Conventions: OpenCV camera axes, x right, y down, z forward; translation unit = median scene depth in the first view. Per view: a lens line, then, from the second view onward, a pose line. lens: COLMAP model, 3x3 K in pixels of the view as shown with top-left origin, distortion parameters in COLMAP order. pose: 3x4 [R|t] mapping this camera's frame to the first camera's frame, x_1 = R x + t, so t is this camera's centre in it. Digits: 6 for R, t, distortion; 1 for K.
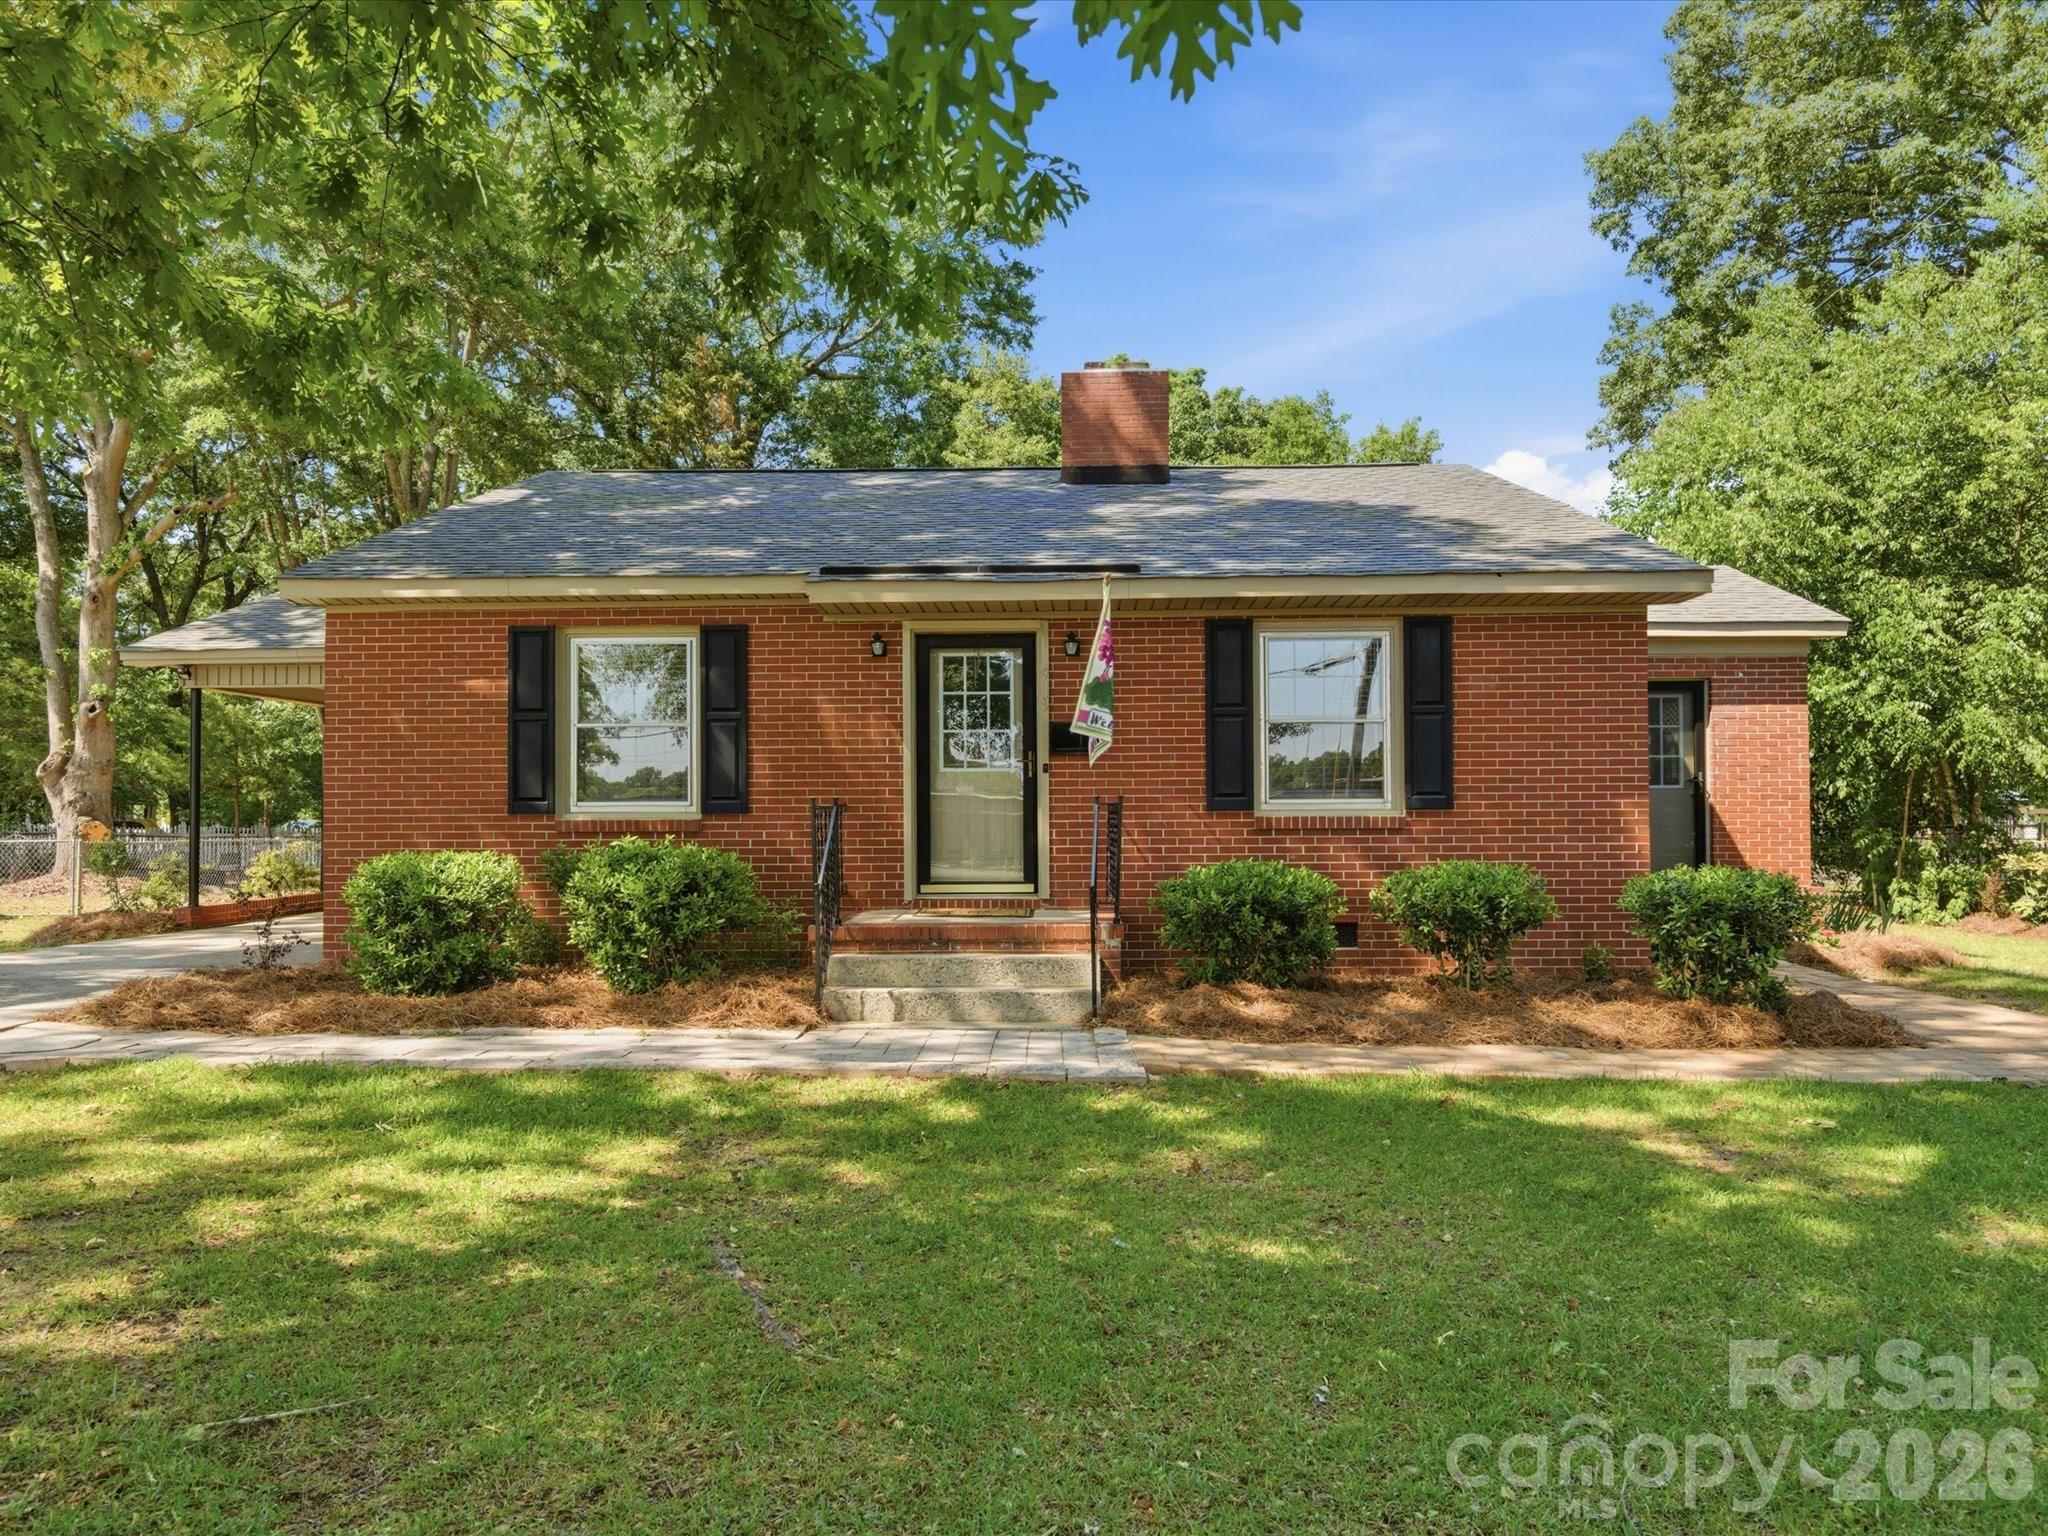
lens RADIAL K [[1417.5, 0, 1015.2], [0, 1417.5, 765.3], [0, 0, 1]] dist [-0.012880, 0.010386]
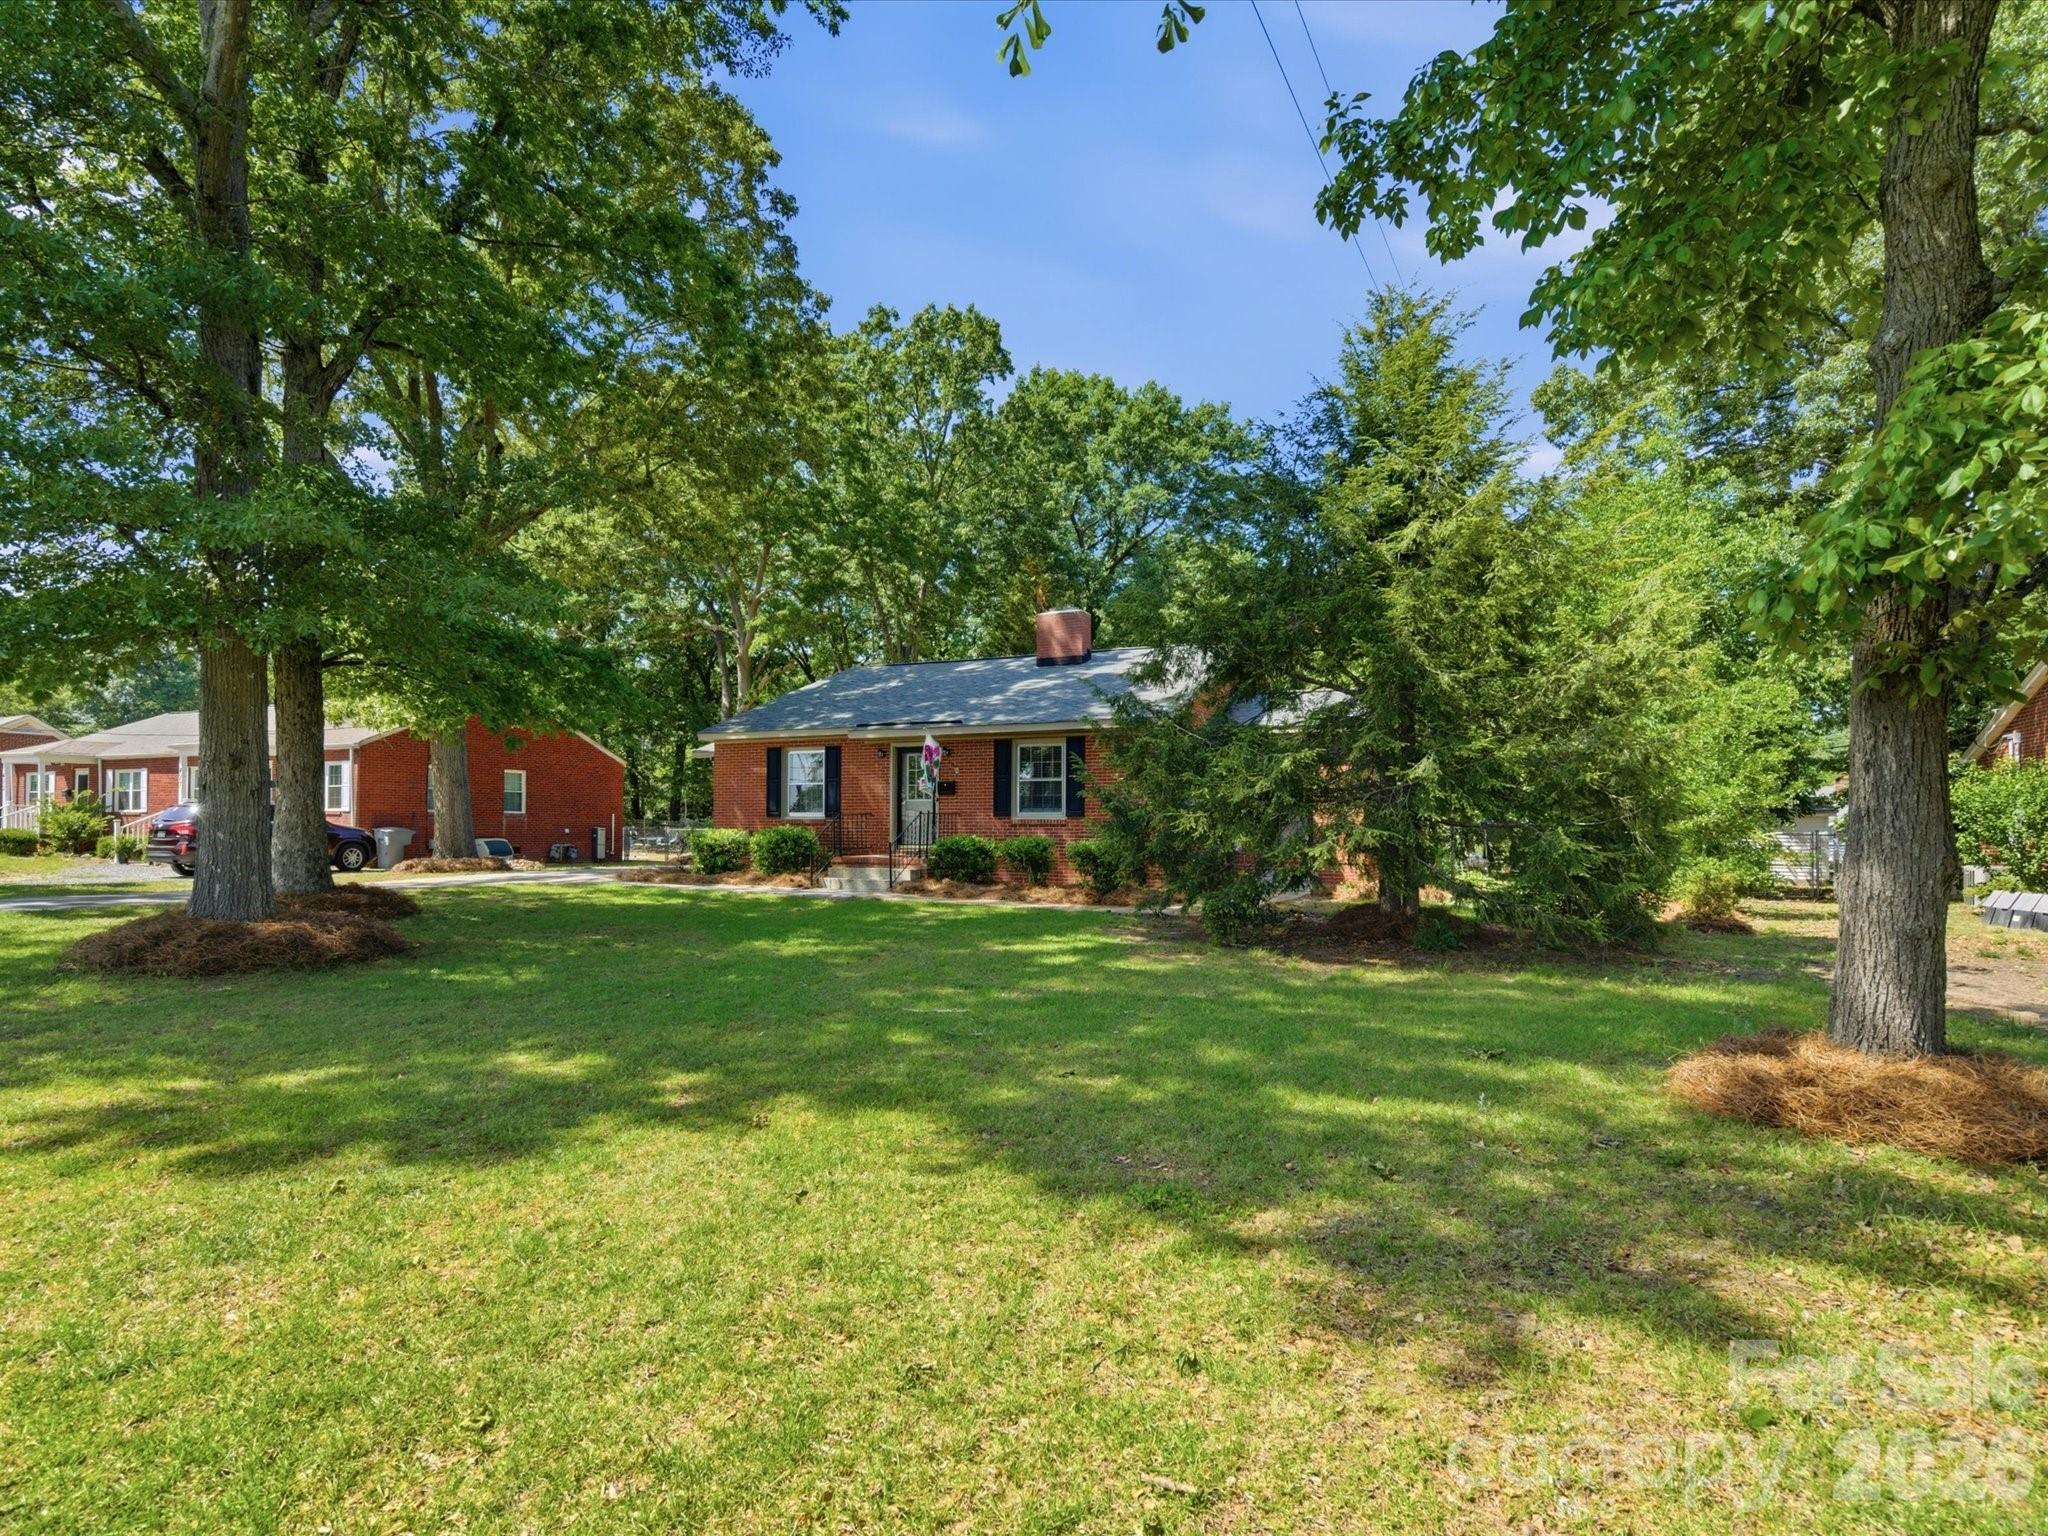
lens RADIAL K [[1035.4, 0, 1046.3], [0, 1035.4, 765.6], [0, 0, 1]] dist [0.005696, -0.004635]
pose [[0.922569, -0.014423, -0.385562, 0.909125], [0.006060, 0.999719, -0.022897, -0.015543], [0.385784, 0.018788, 0.922398, -0.633616]]
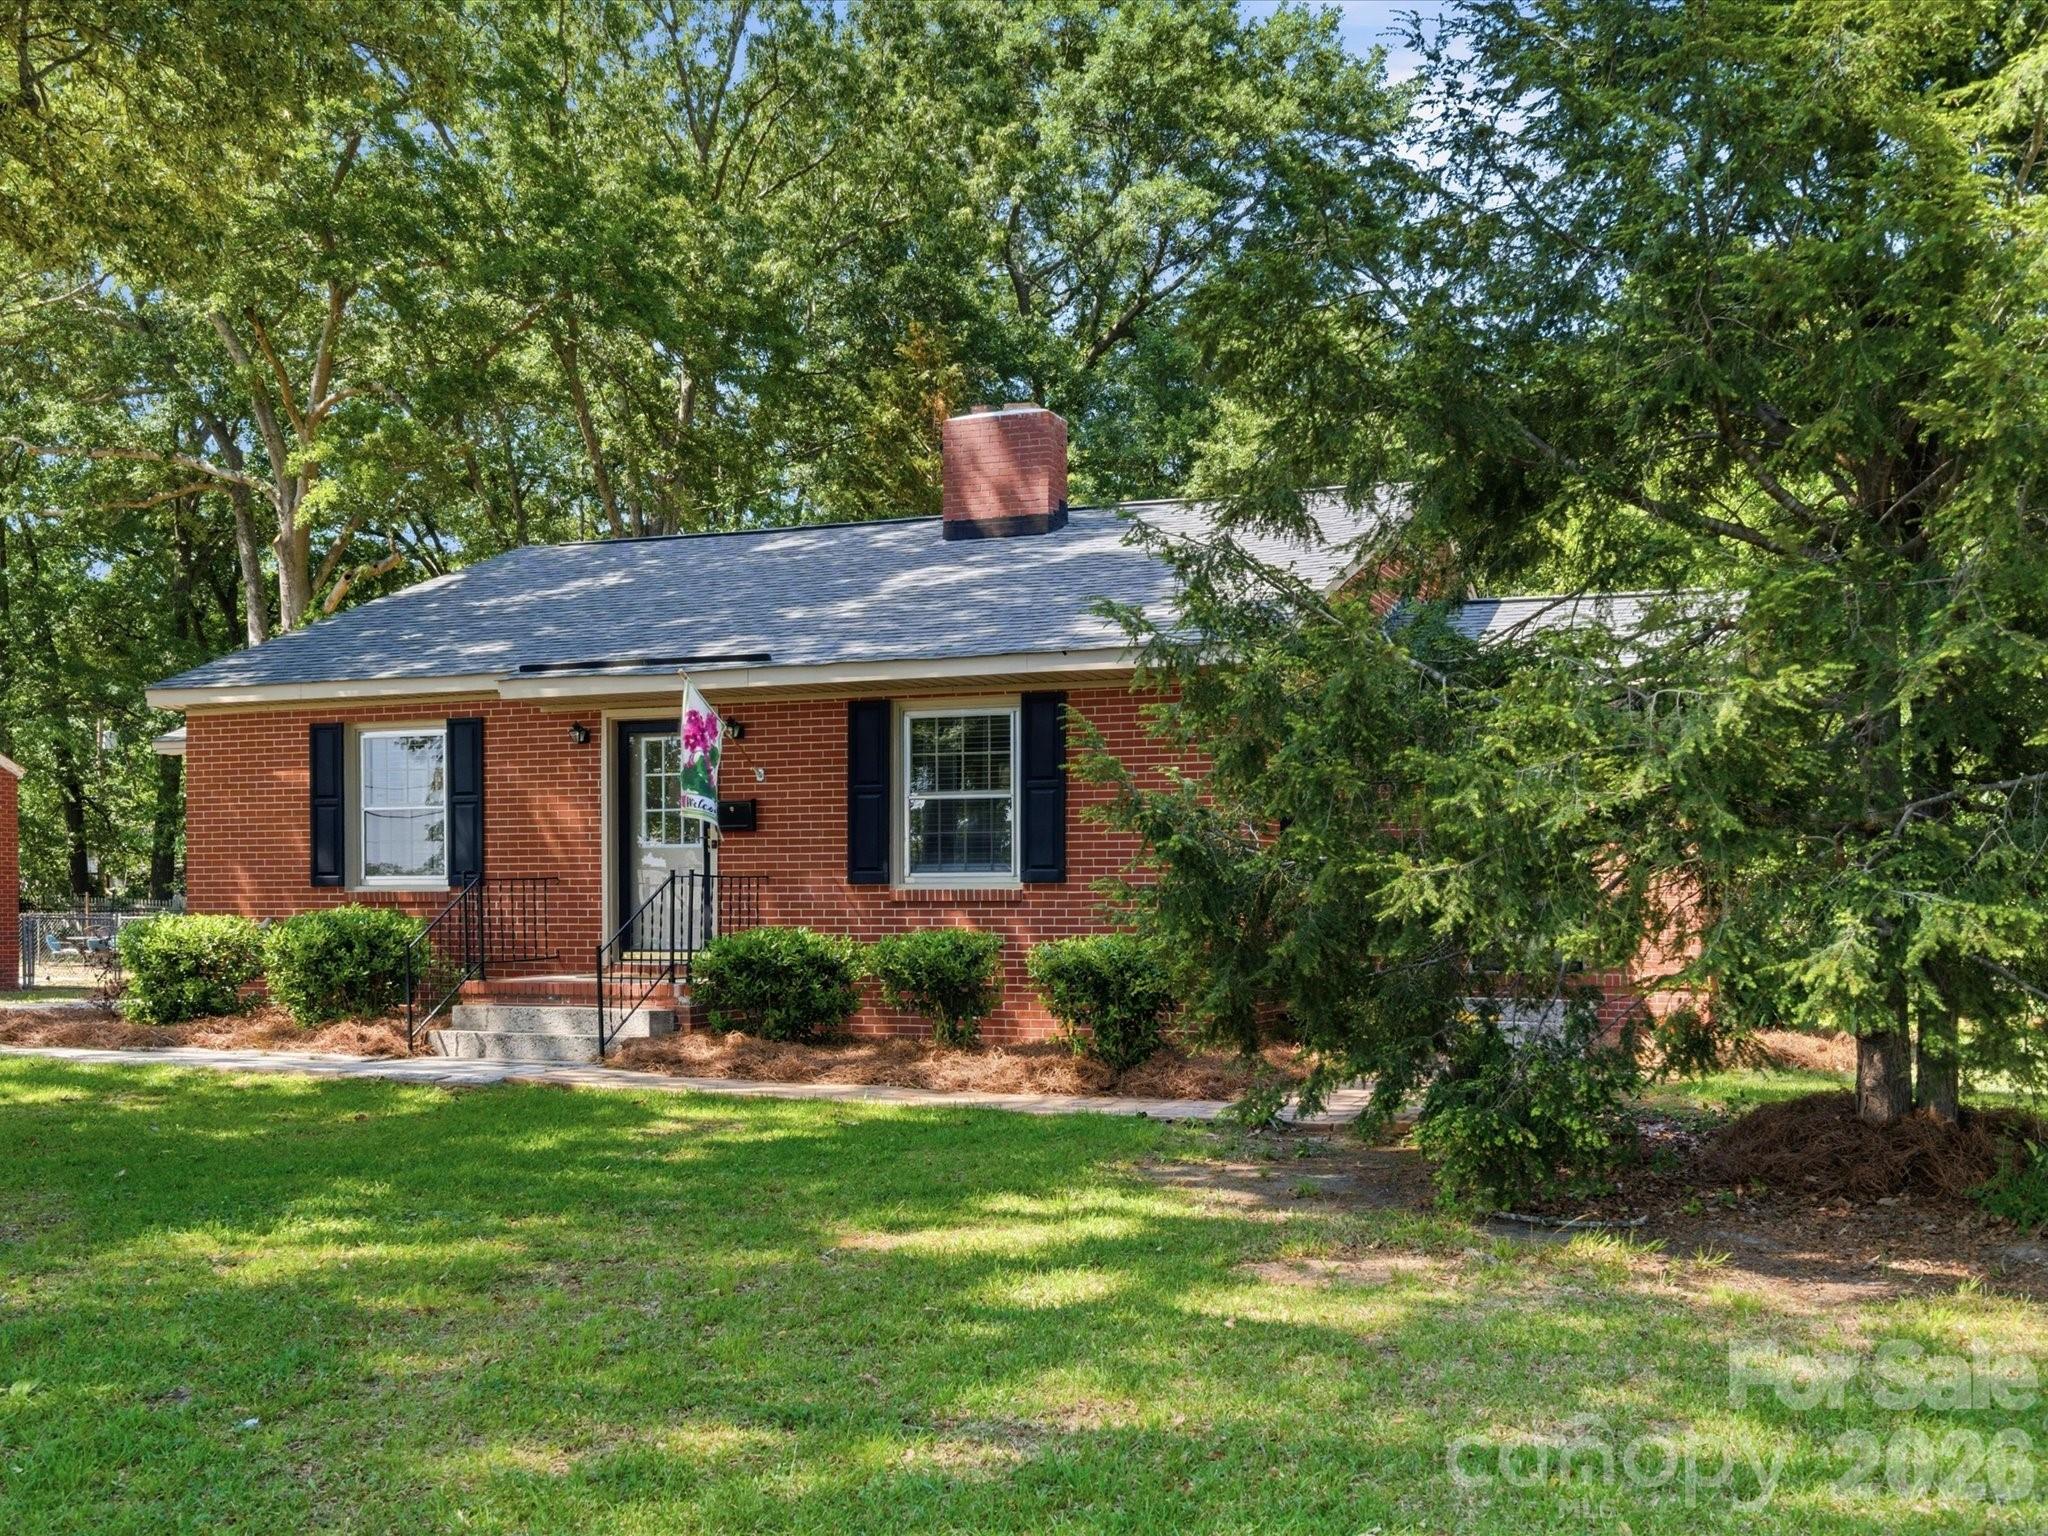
lens RADIAL K [[2088.1, 0, 1058.9], [0, 2088.1, 854.1], [0, 0, 1]] dist [-0.000757, 0.000000]
pose [[0.942121, -0.004652, -0.335241, 0.791944], [0.008574, 0.999911, 0.010221, -0.004302], [0.335164, -0.012504, 0.942077, -0.403597]]
